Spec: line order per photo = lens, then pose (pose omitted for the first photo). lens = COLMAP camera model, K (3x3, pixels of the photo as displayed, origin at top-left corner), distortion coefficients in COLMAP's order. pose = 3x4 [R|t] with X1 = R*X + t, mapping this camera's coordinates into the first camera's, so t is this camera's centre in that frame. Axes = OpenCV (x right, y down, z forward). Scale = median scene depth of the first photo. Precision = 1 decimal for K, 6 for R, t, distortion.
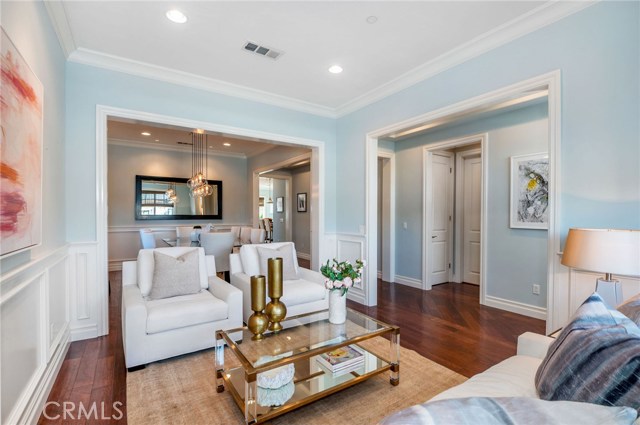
lens RADIAL K [[294.6, 0, 321.1], [0, 294.6, 214.0], [0, 0, 1]] dist [-0.002125, -0.000453]
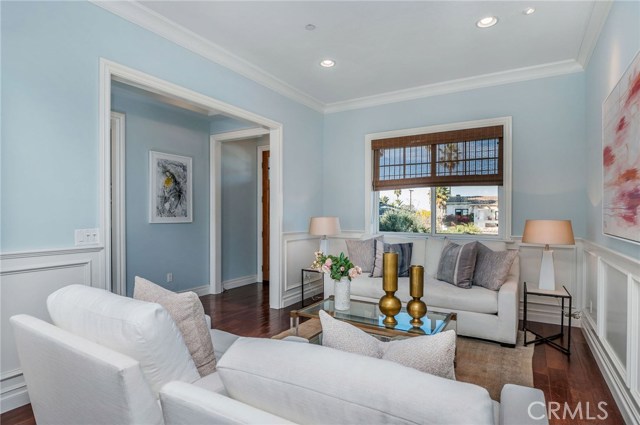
lens RADIAL K [[347.9, 0, 319.9], [0, 347.9, 214.1], [0, 0, 1]] dist [0.000383, -0.000123]
pose [[-0.423772, -0.004602, 0.905757, -0.681324], [-0.005846, 0.999980, 0.002346, 0.011088], [-0.905750, -0.004300, -0.423791, 1.035536]]
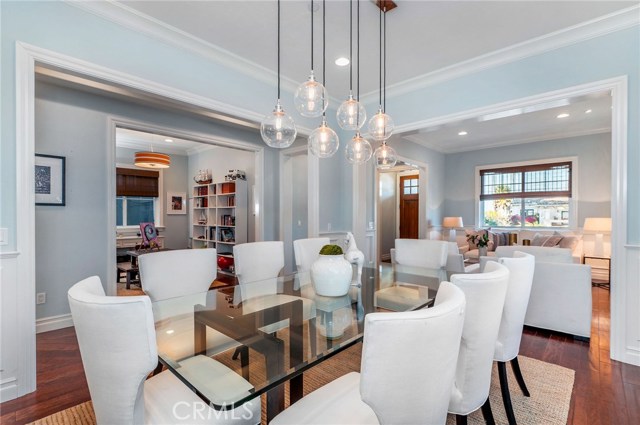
lens RADIAL K [[306.7, 0, 320.9], [0, 306.7, 215.6], [0, 0, 1]] dist [0.001870, 0.000722]
pose [[-0.239877, -0.001152, 0.970803, -1.037258], [0.003678, 0.999991, 0.002095, 0.009543], [-0.970796, 0.004074, -0.239871, 1.519053]]
